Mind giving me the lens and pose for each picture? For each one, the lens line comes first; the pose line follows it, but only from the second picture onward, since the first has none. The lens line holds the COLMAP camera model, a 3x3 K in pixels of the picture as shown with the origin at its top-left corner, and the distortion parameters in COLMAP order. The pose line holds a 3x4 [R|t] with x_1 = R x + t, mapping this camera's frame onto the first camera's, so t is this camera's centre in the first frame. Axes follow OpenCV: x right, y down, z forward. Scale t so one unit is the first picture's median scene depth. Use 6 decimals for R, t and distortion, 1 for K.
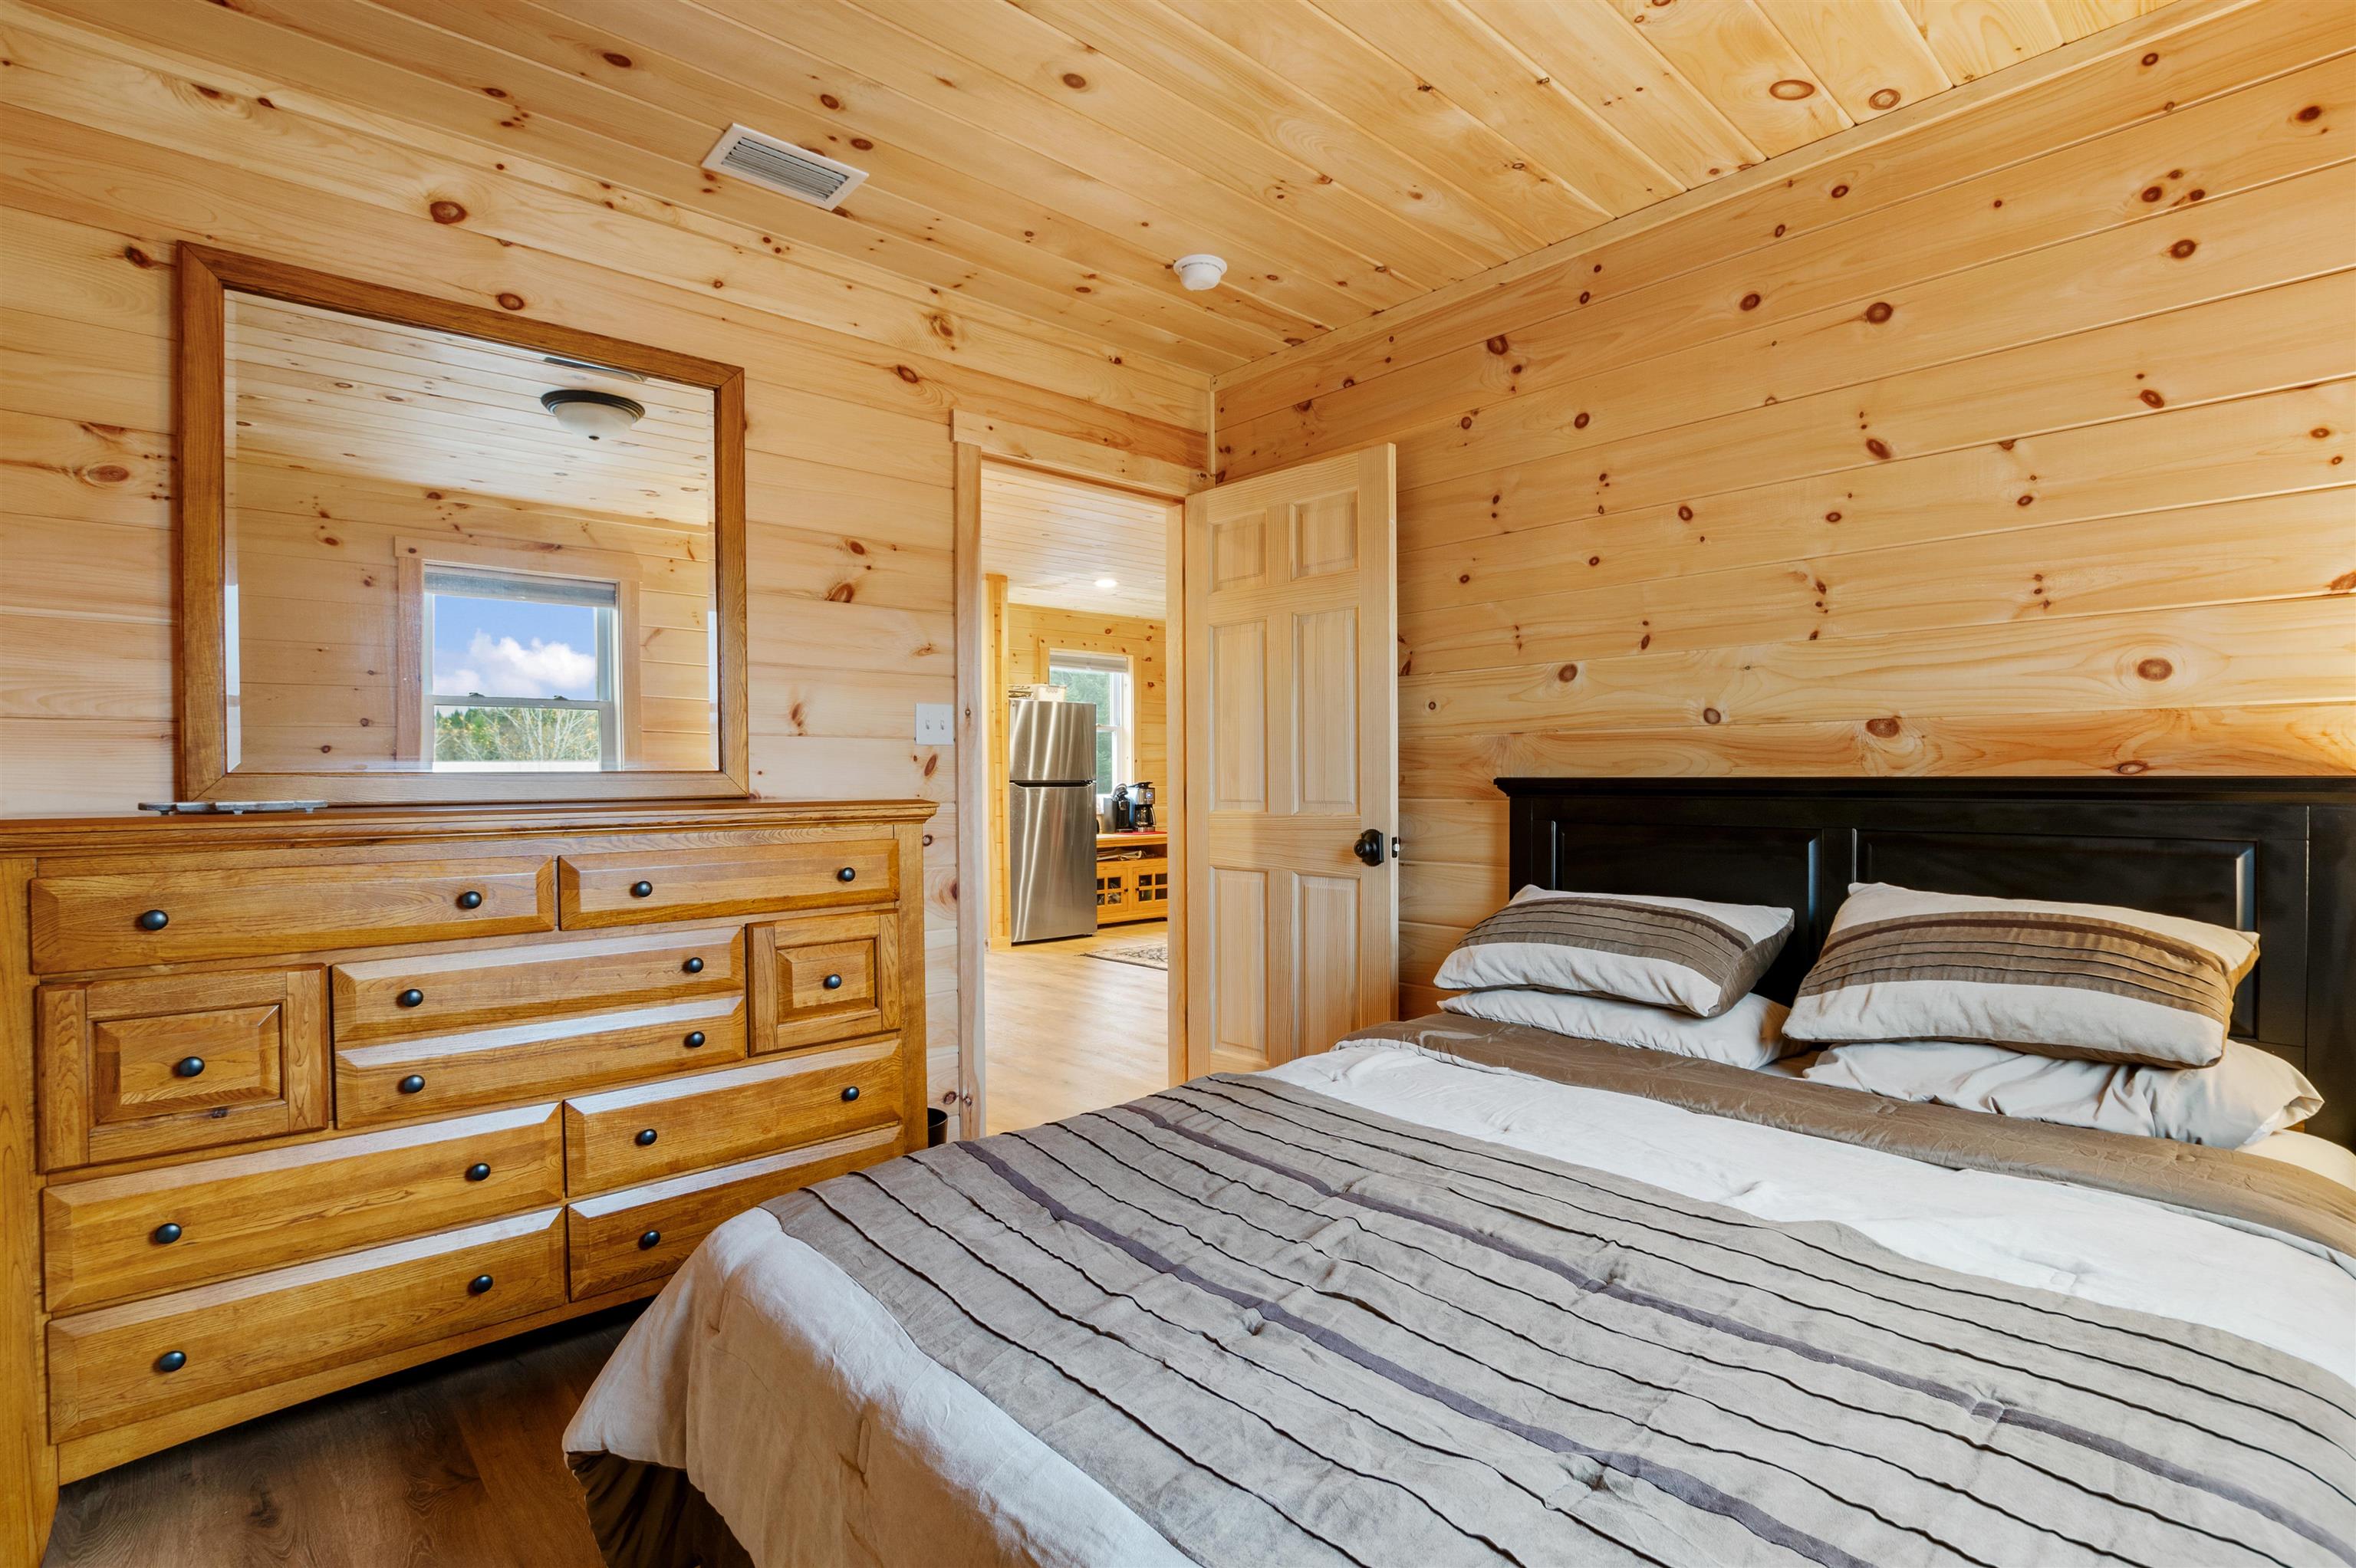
lens RADIAL K [[1068.3, 0, 1168.0], [0, 1068.3, 793.1], [0, 0, 1]] dist [-0.034688, 0.006165]
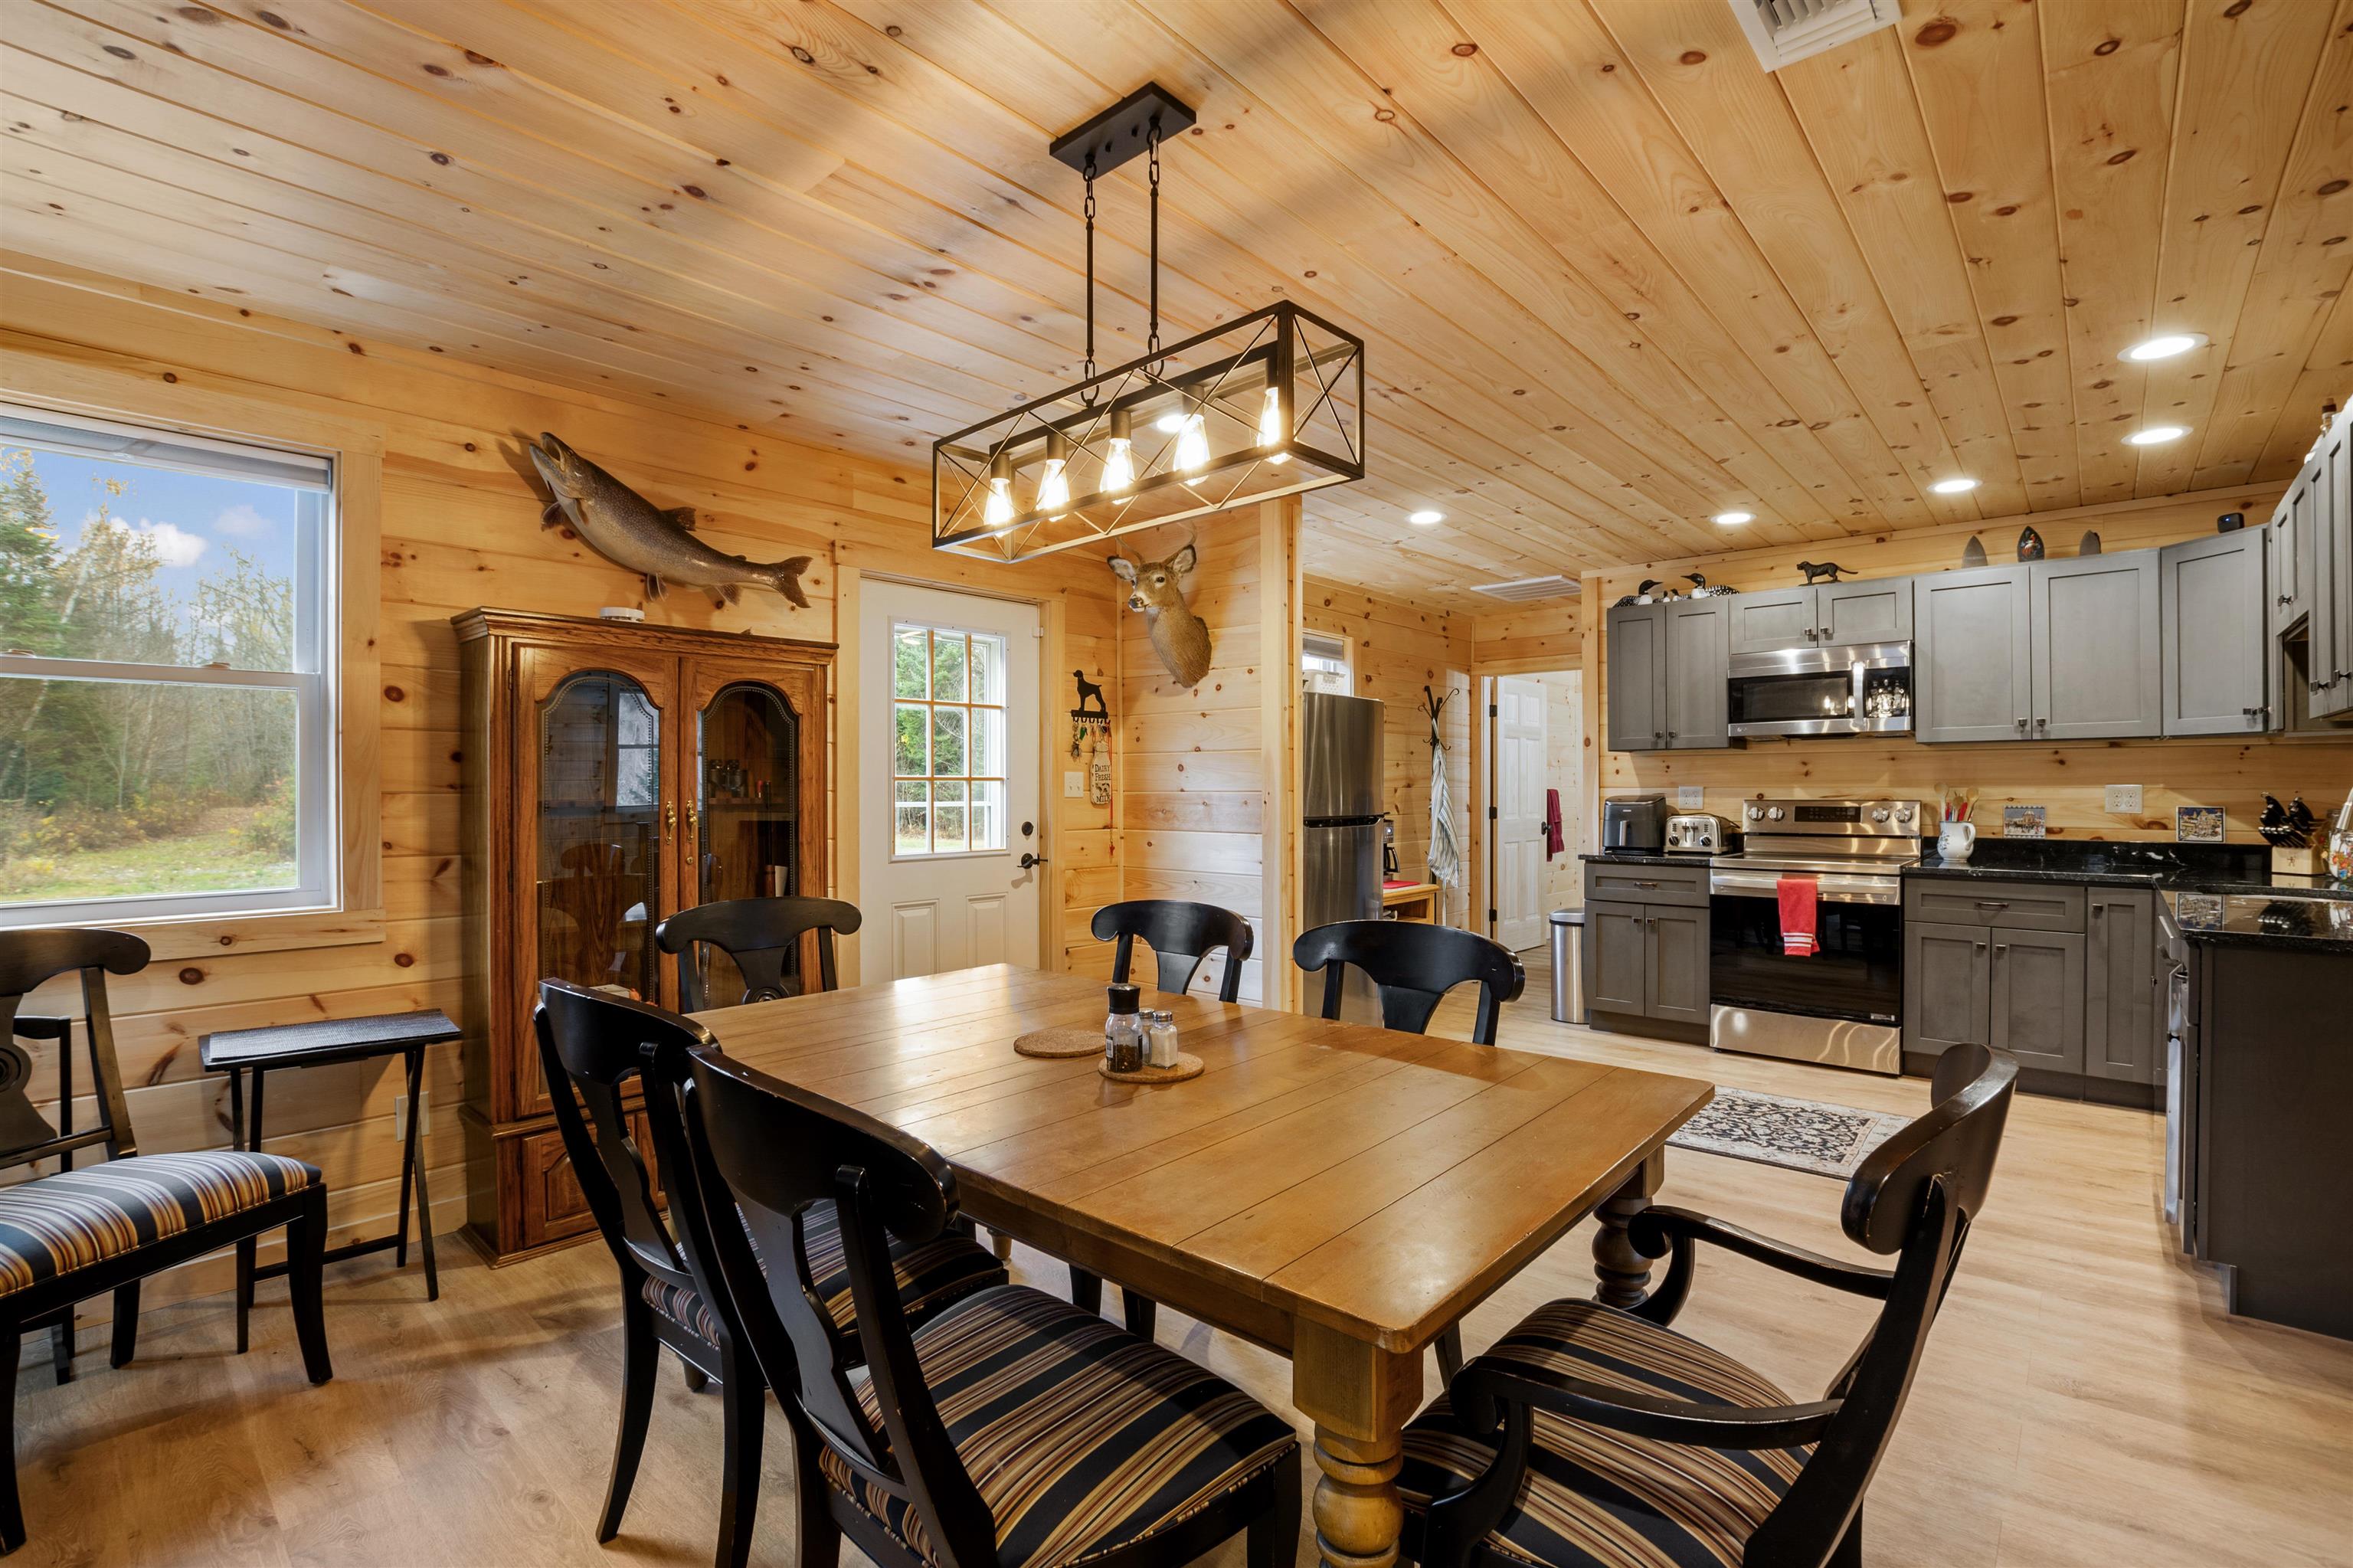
lens RADIAL K [[1067.1, 0, 1176.7], [0, 1067.1, 792.8], [0, 0, 1]] dist [-0.034688, 0.006165]
pose [[0.993698, 0.002364, 0.112066, -0.245090], [-0.001743, 0.999983, -0.005641, -0.019688], [-0.112077, 0.005410, 0.993685, 0.312072]]
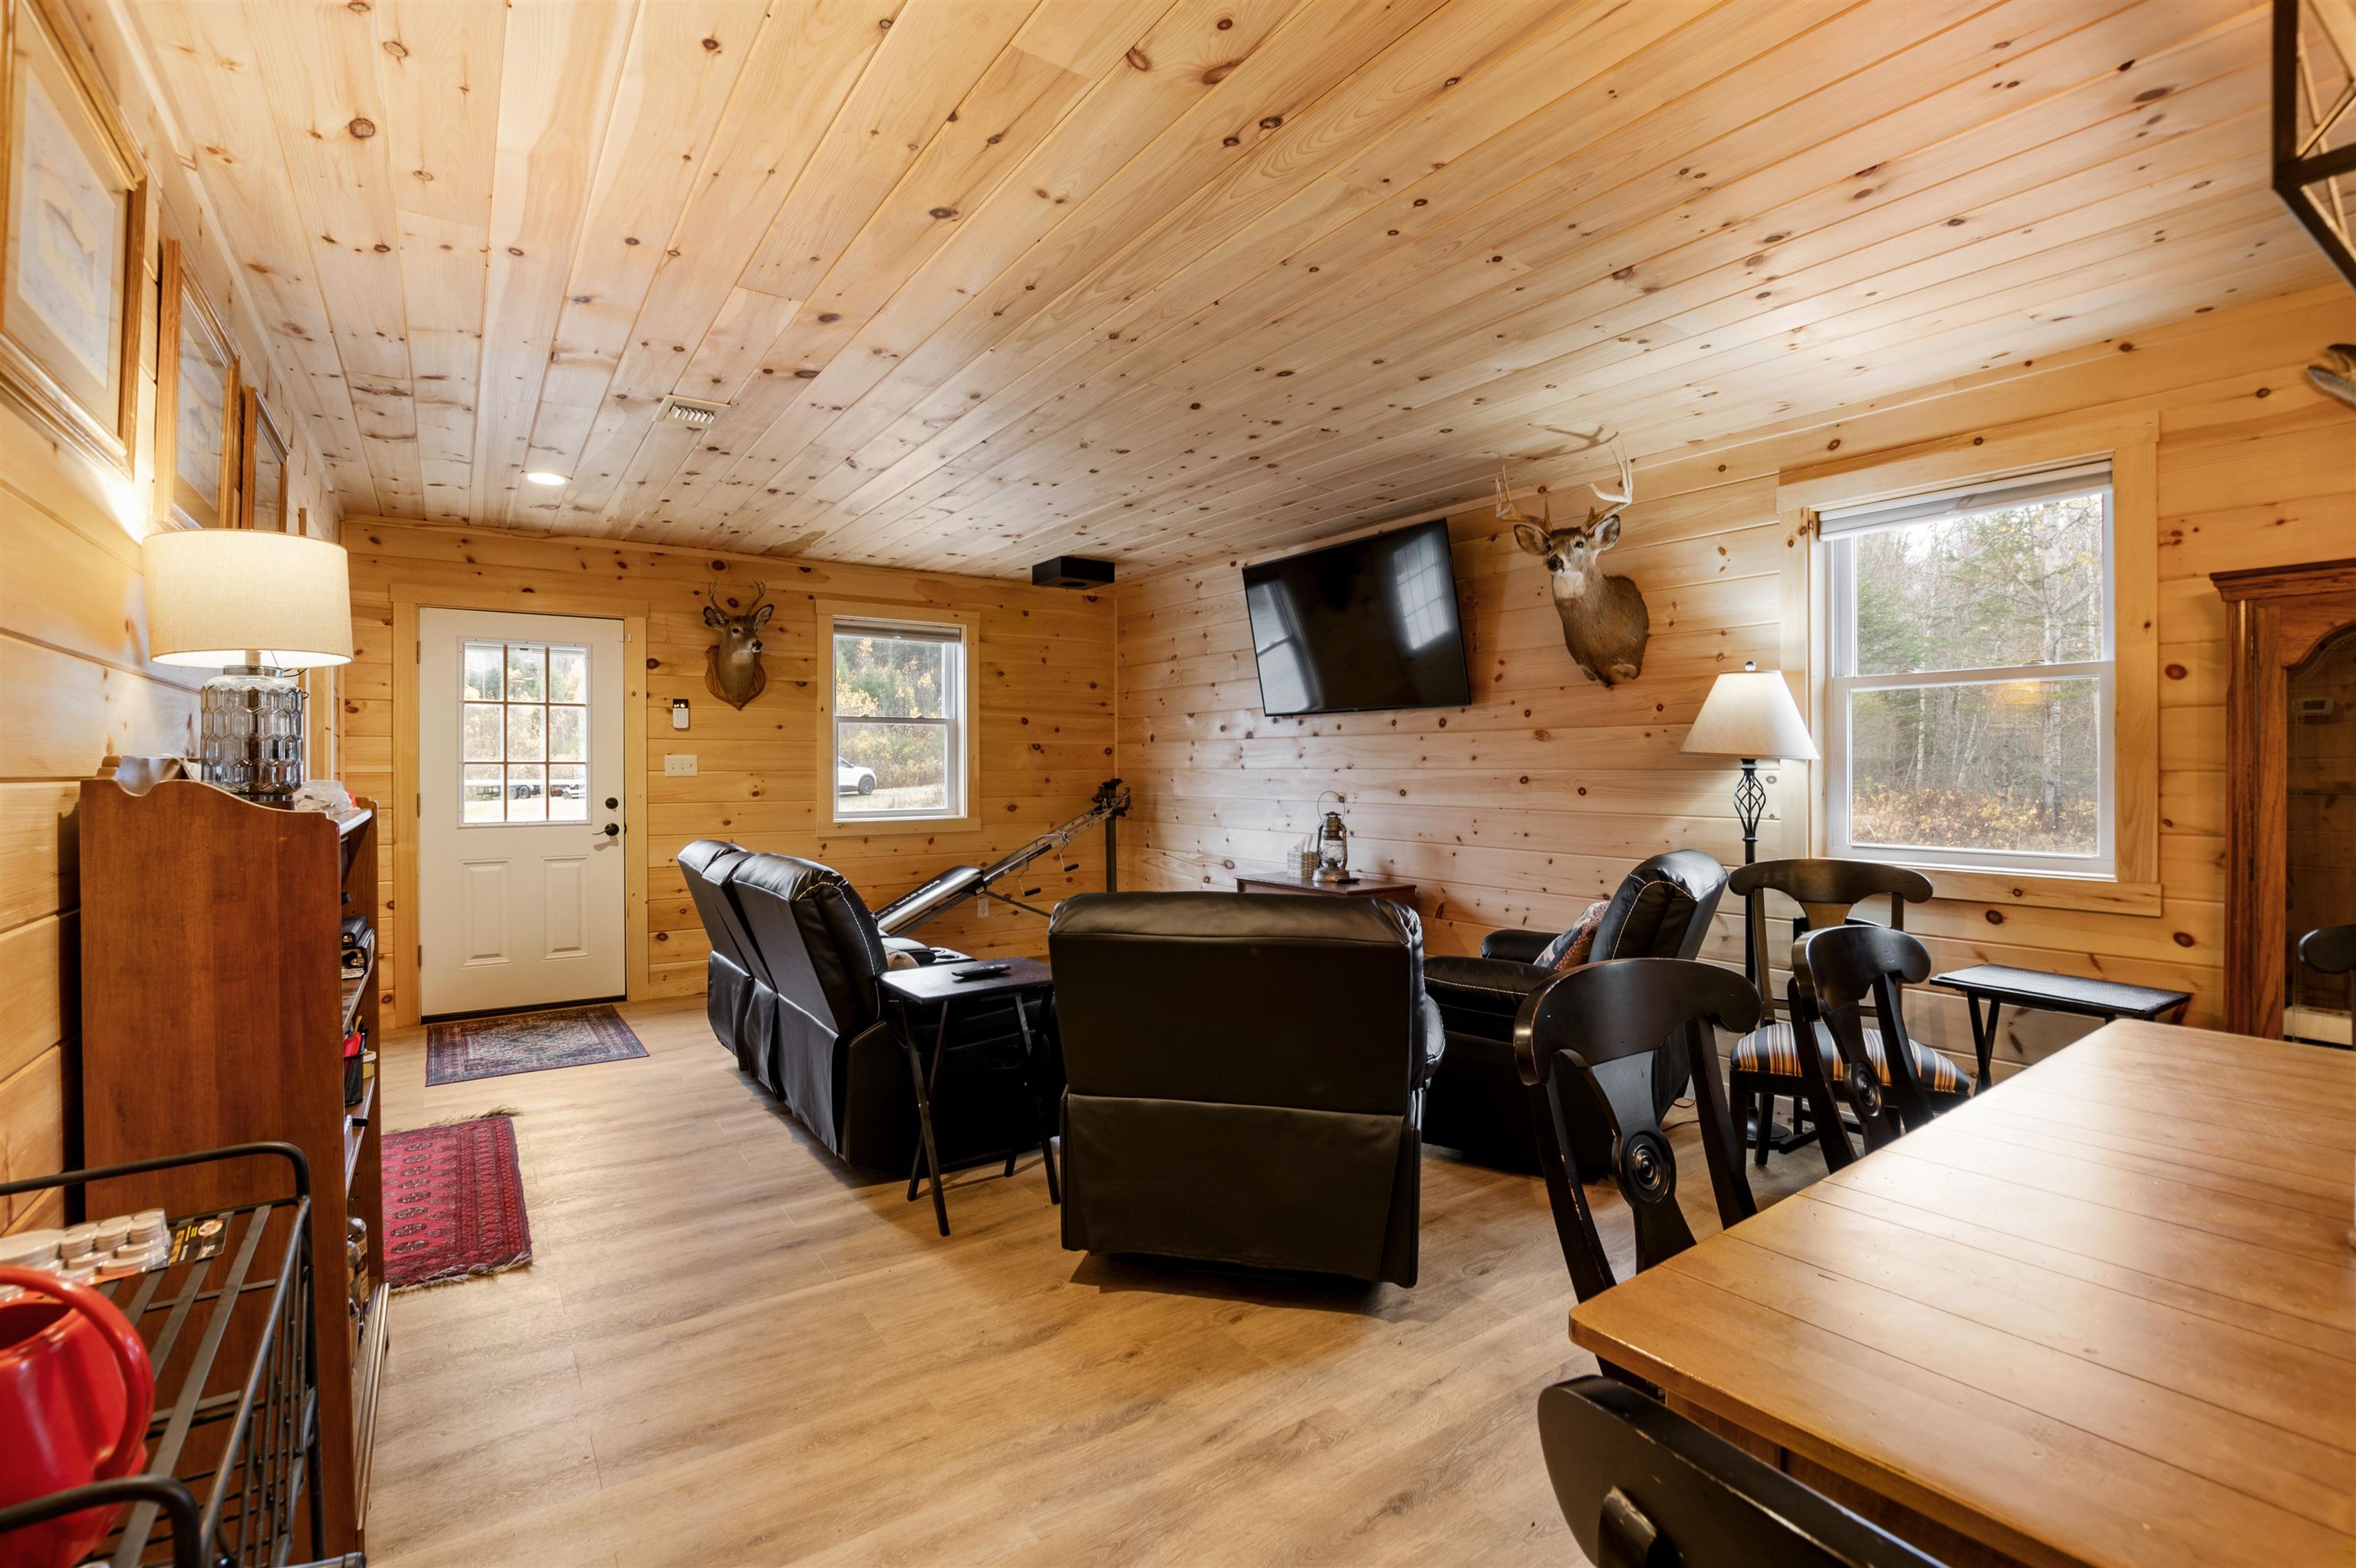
lens RADIAL K [[1068.3, 0, 1187.4], [0, 1068.3, 771.3], [0, 0, 1]] dist [-0.034688, 0.006165]
pose [[-0.119086, 0.010759, -0.992826, -0.088284], [-0.009268, 0.999886, 0.011947, -0.021982], [0.992841, 0.010624, -0.118972, 0.398933]]
